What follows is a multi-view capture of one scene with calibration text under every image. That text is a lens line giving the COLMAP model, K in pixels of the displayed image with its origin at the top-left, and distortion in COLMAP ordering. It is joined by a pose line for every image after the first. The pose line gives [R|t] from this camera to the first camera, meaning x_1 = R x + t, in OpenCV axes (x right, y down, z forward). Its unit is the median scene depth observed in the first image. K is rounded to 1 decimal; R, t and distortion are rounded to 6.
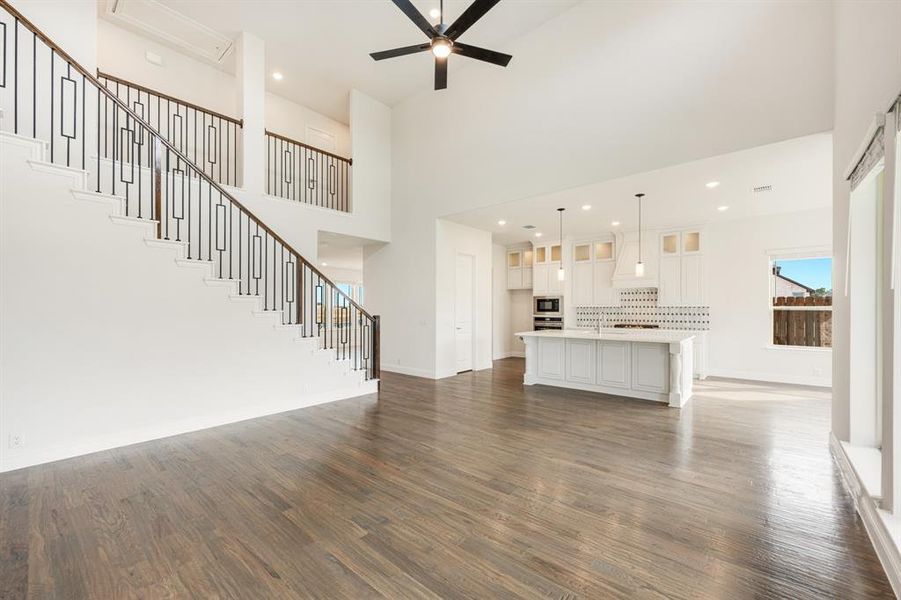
lens RADIAL K [[366.7, 0, 451.9], [0, 366.7, 310.0], [0, 0, 1]] dist [-0.000065, -0.000013]
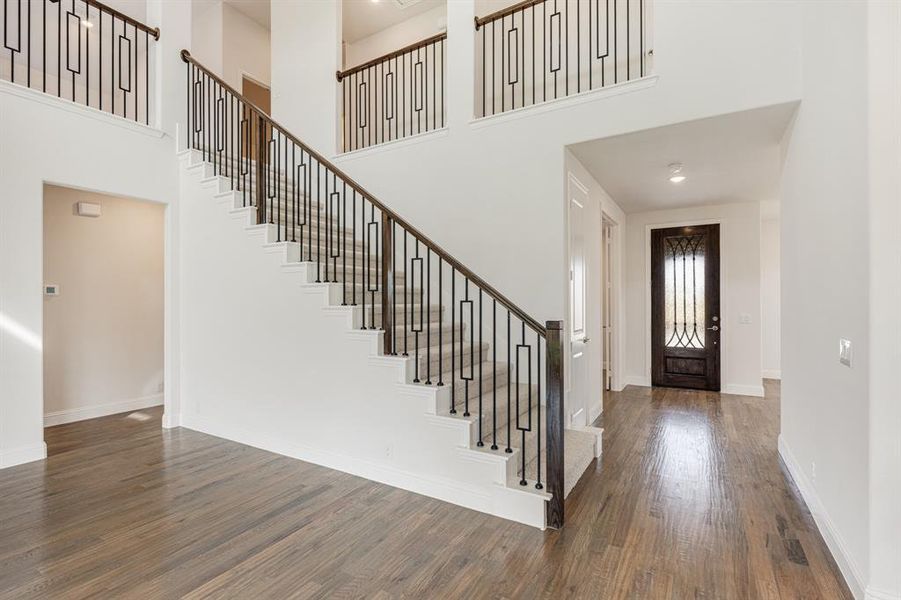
lens RADIAL K [[417.3, 0, 450.5], [0, 417.3, 300.0], [0, 0, 1]] dist [0.000114, -0.000184]
pose [[0.176122, -0.002643, -0.984365, 0.228182], [0.001900, 0.999995, -0.002345, -0.005786], [0.984366, -0.001457, 0.176126, 0.976757]]
